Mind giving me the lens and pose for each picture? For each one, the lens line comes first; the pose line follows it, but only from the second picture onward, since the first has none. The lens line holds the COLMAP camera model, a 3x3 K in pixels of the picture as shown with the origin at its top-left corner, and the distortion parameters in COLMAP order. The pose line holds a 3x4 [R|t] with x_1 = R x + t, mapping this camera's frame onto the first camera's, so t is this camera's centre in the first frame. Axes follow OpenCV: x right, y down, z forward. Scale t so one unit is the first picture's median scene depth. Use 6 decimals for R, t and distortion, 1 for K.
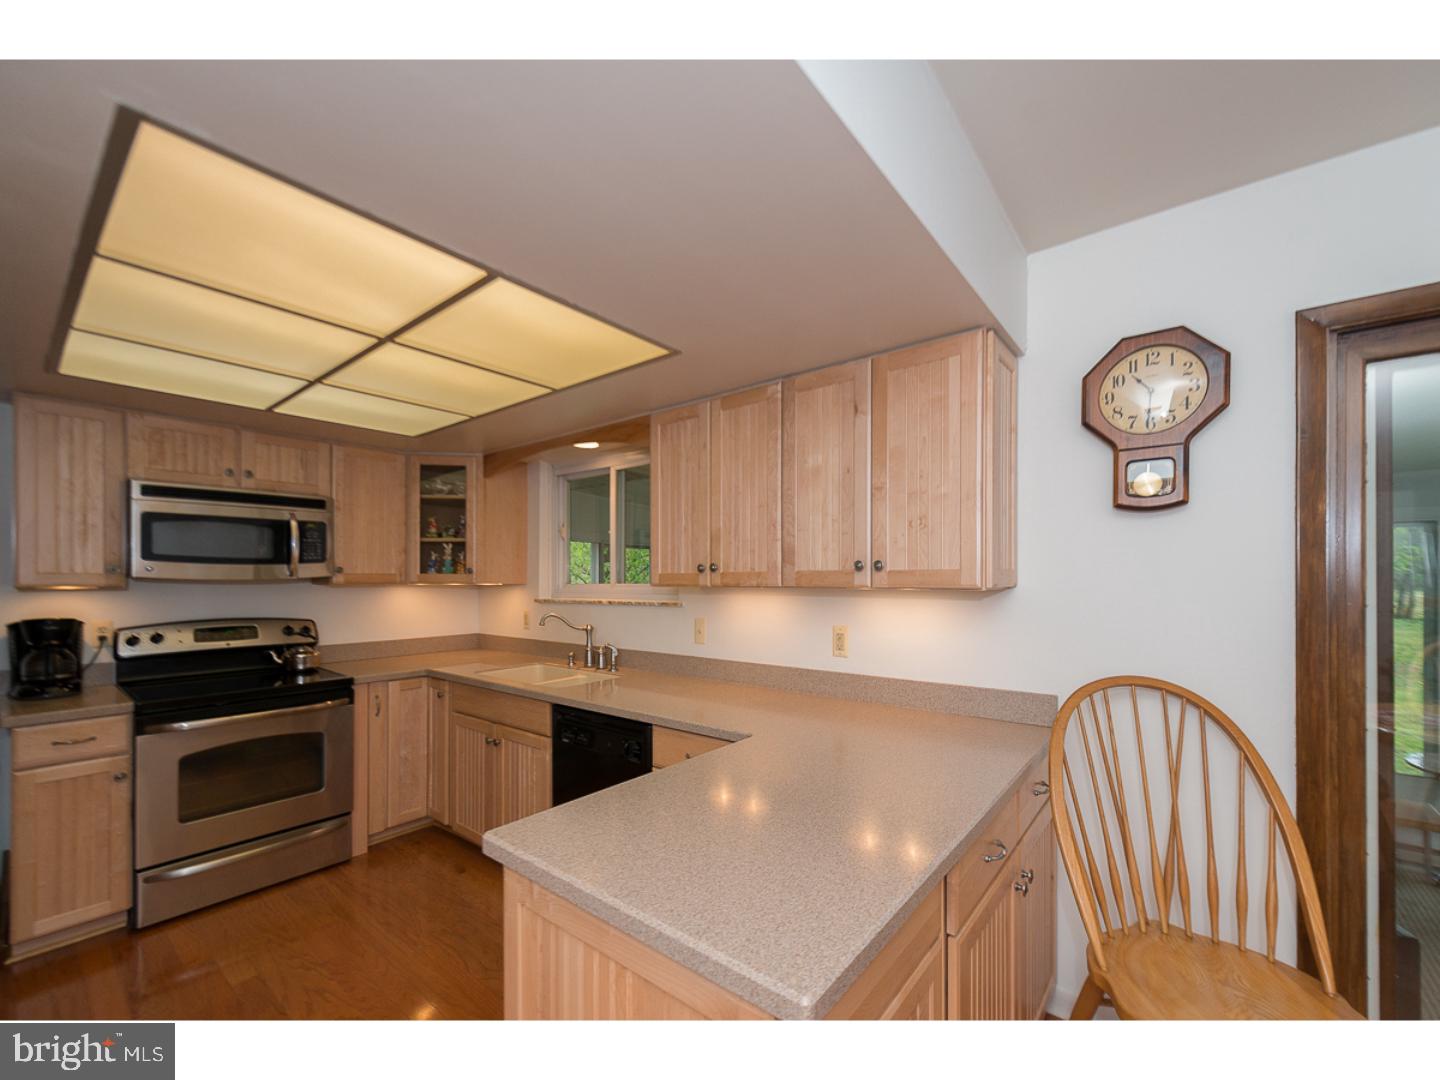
lens RADIAL K [[585.5, 0, 716.8], [0, 585.5, 574.9], [0, 0, 1]] dist [0.012872, -0.000265]
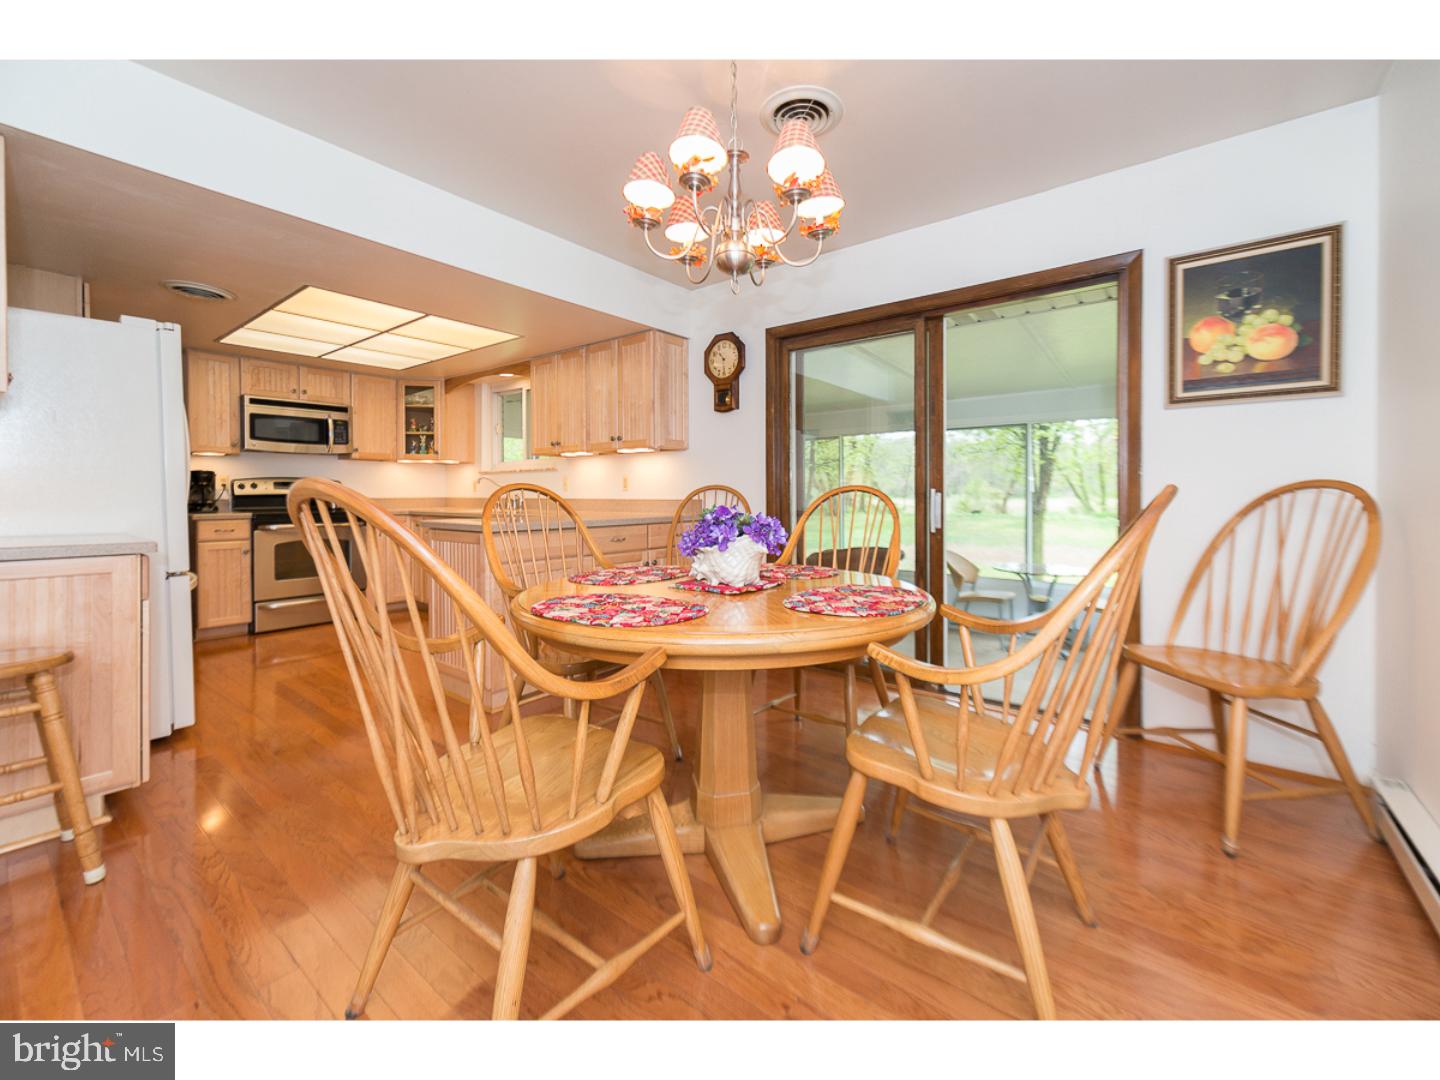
lens RADIAL K [[582.6, 0, 722.2], [0, 582.6, 497.0], [0, 0, 1]] dist [0.001238, 0.000099]
pose [[0.999923, 0.003453, 0.011893, 0.425083], [-0.003638, 0.999872, 0.015577, 0.109157], [-0.011838, -0.015619, 0.999808, -0.751019]]
